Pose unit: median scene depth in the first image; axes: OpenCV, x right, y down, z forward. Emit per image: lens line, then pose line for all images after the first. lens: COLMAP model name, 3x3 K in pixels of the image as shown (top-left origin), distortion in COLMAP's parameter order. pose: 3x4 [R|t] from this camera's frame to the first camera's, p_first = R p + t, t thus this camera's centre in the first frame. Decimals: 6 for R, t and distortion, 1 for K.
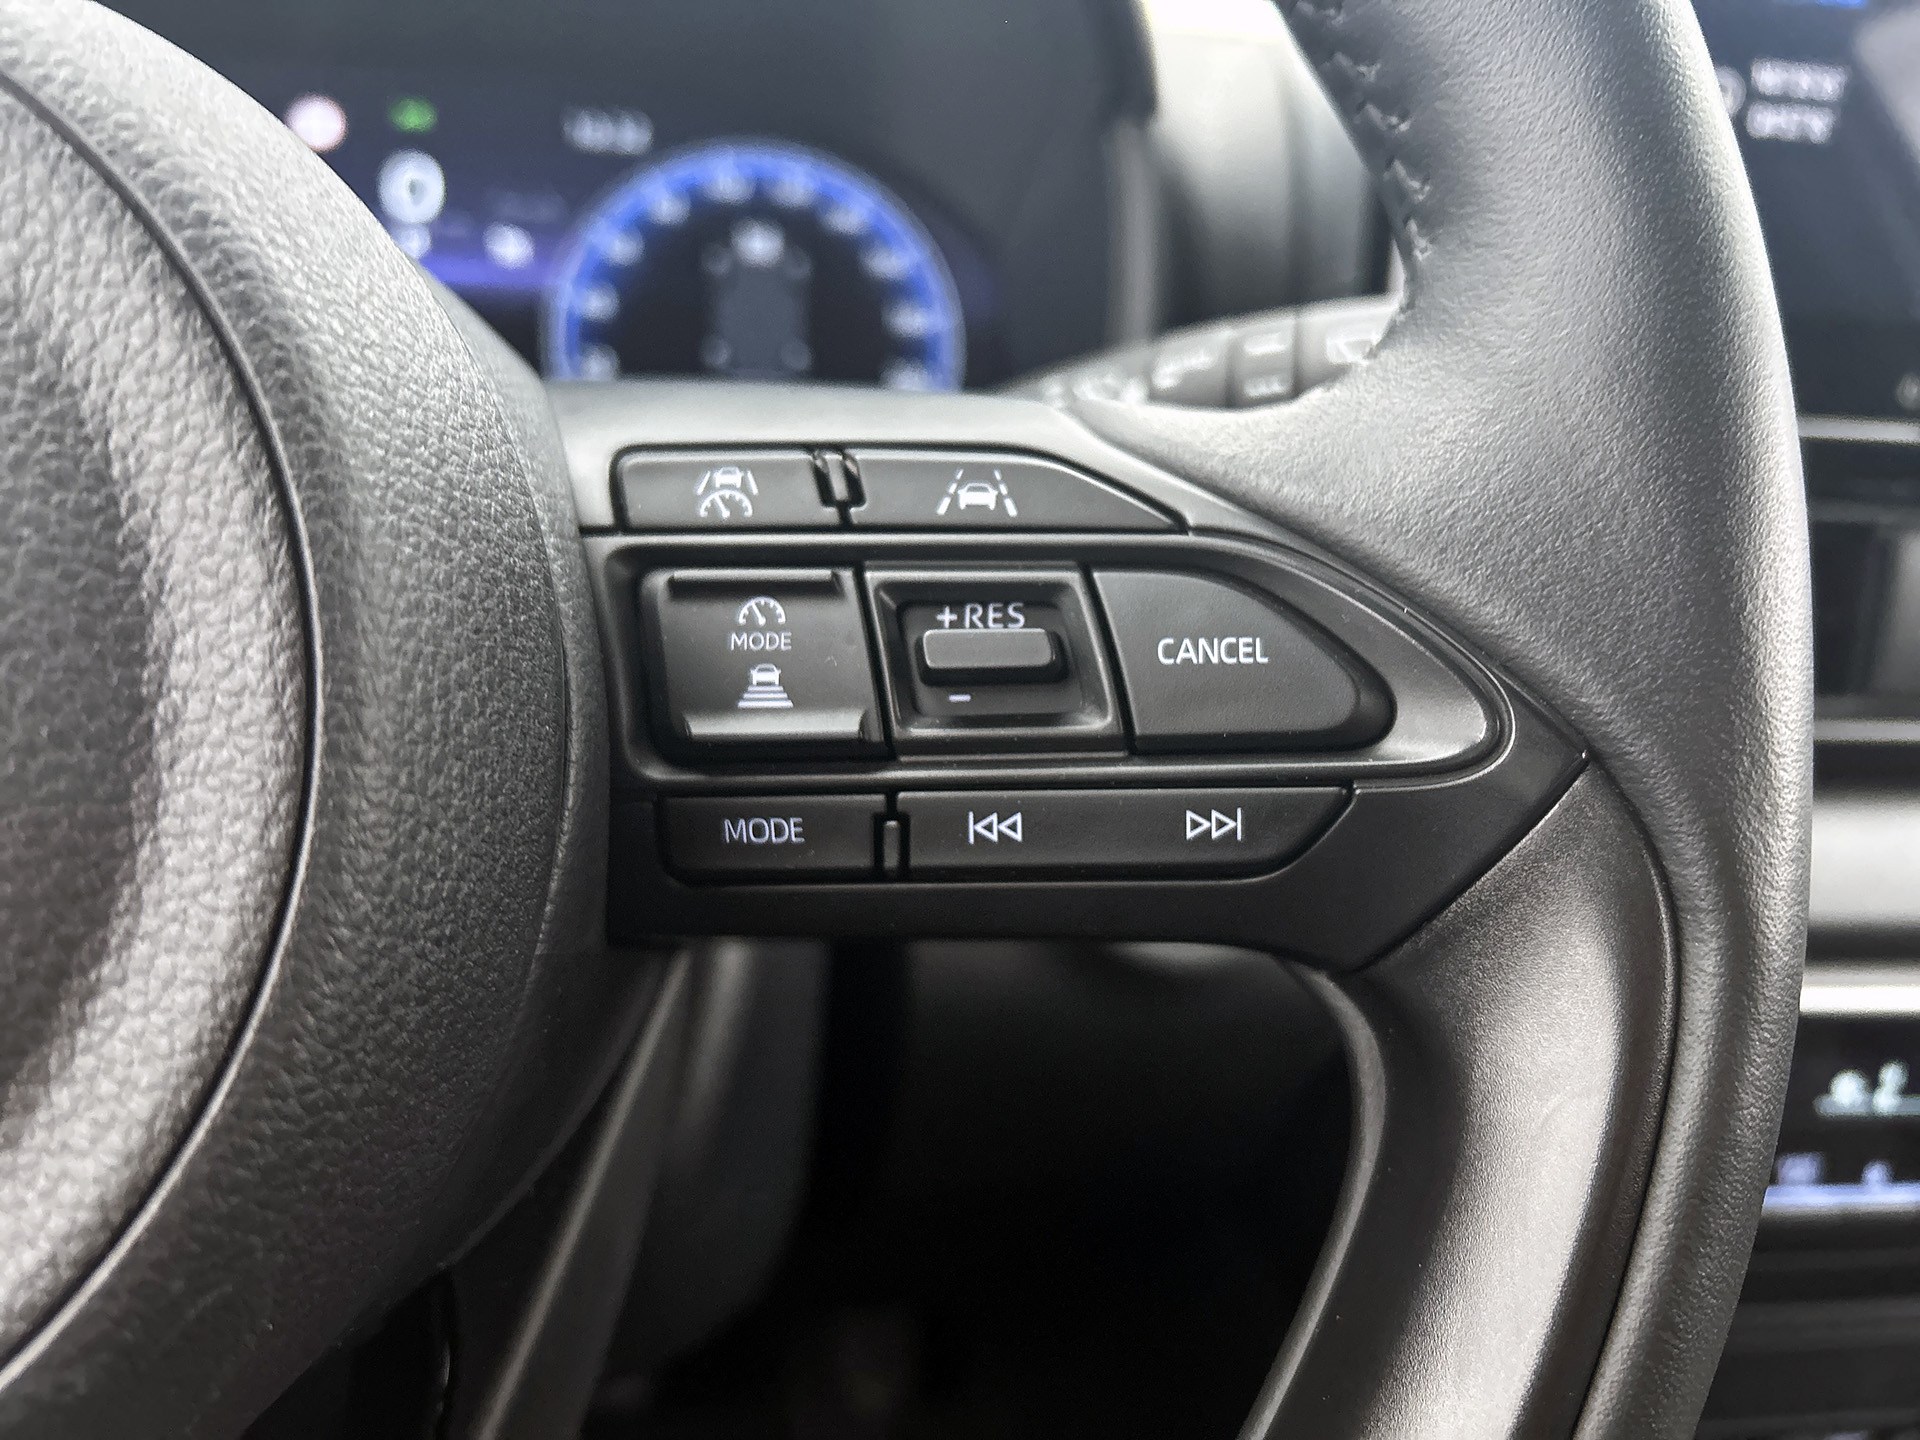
lens RADIAL K [[1500.5, 0, 996.4], [0, 1500.5, 716.2], [0, 0, 1]] dist [0.089260, -0.155477]
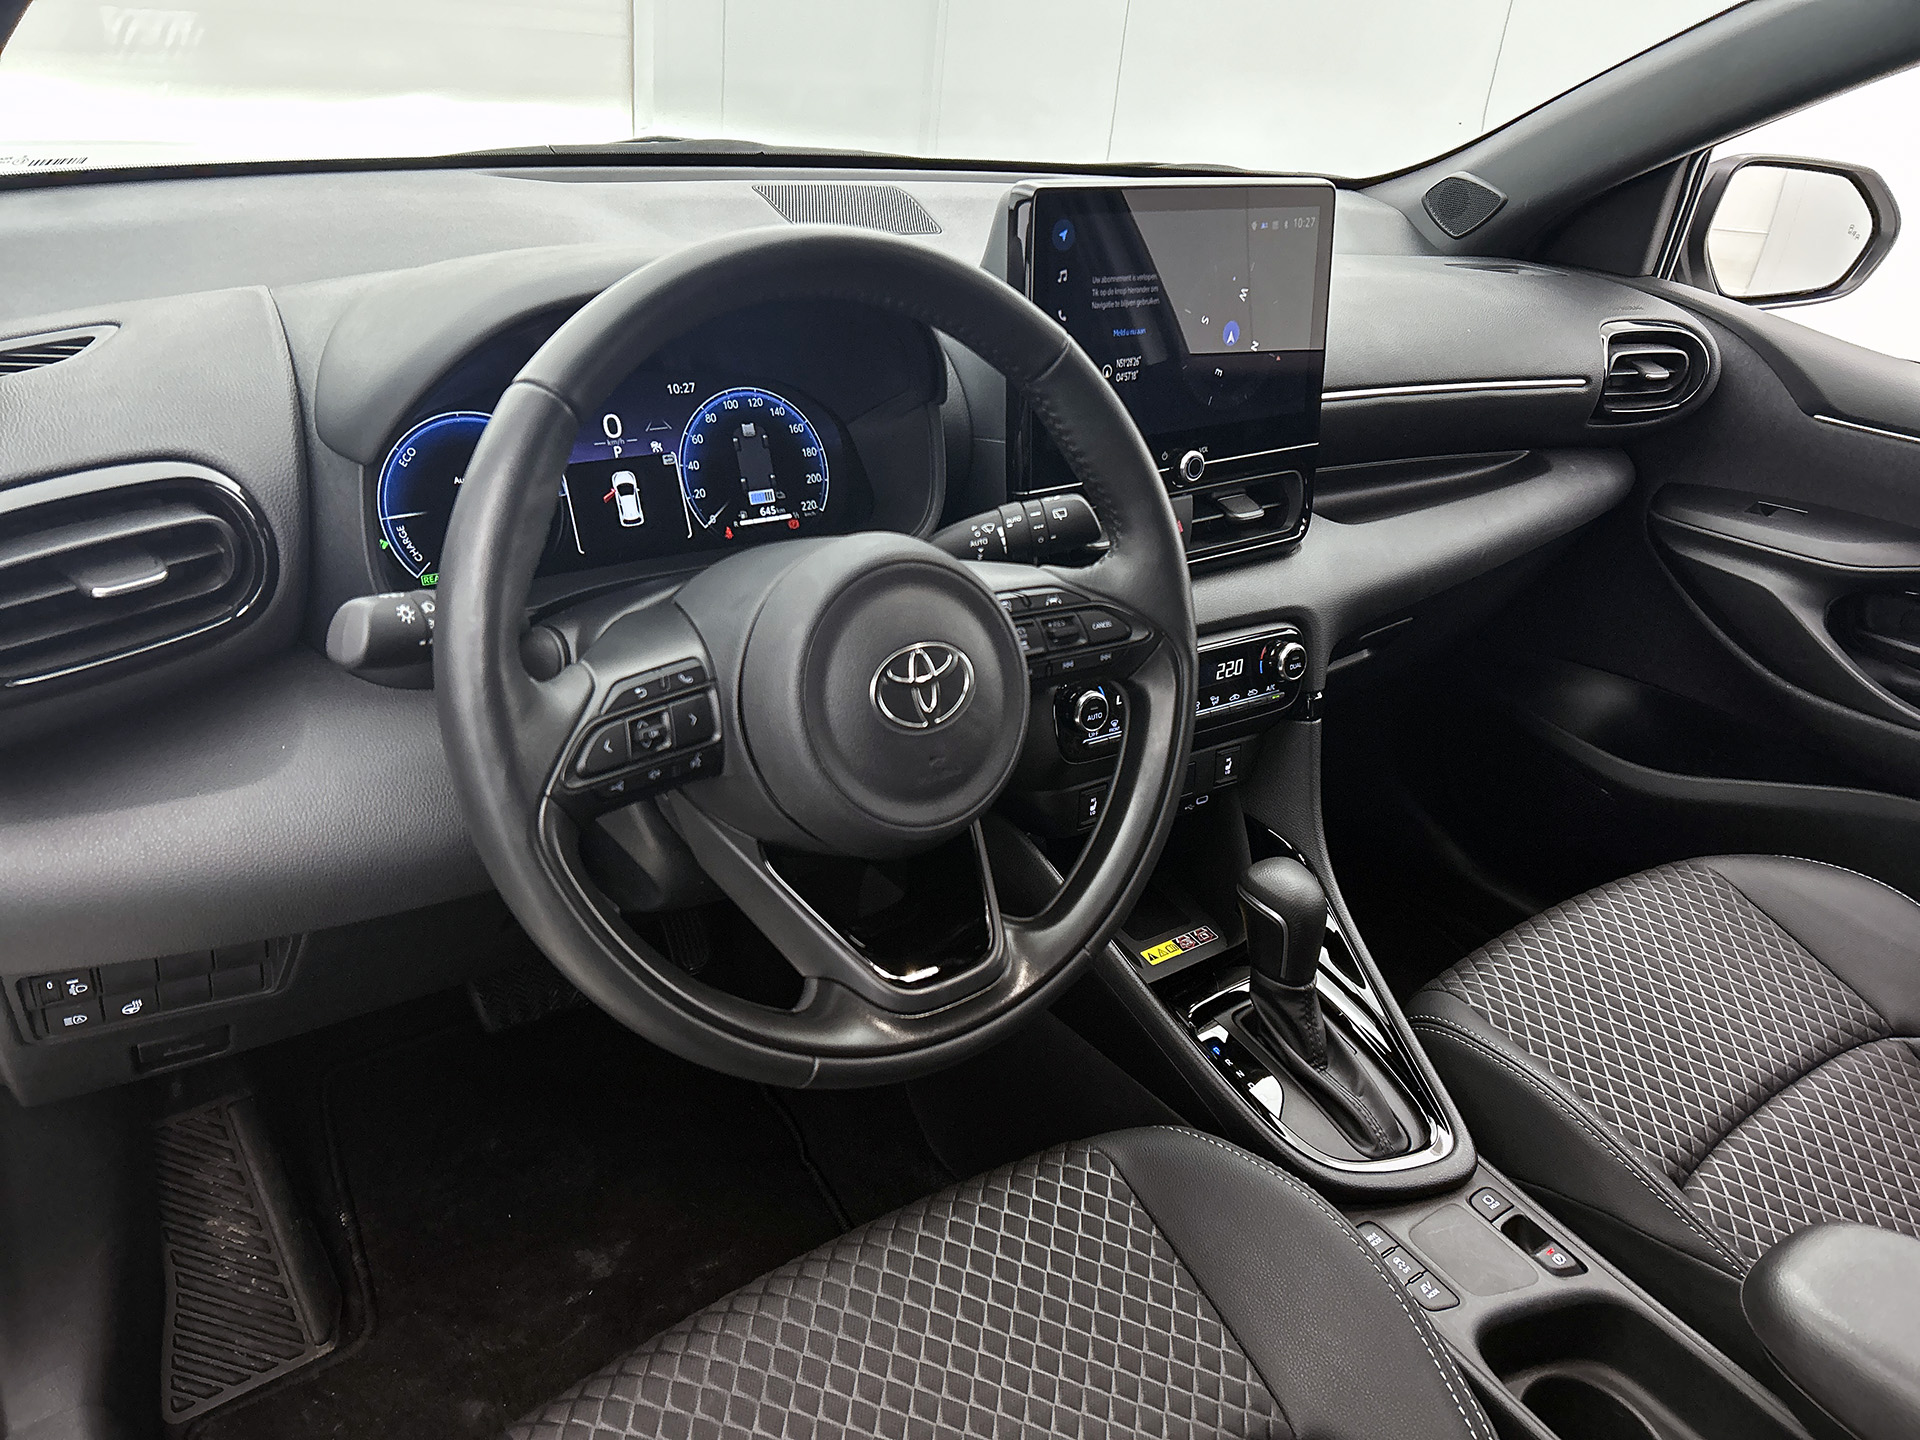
lens RADIAL K [[1450.8, 0, 972.6], [0, 1450.8, 718.1], [0, 0, 1]] dist [0.107909, -0.124136]
pose [[0.878097, -0.202317, 0.433606, -2.453388], [0.119690, 0.970274, 0.210337, -0.824270], [-0.463271, -0.132798, 0.876210, -3.204658]]
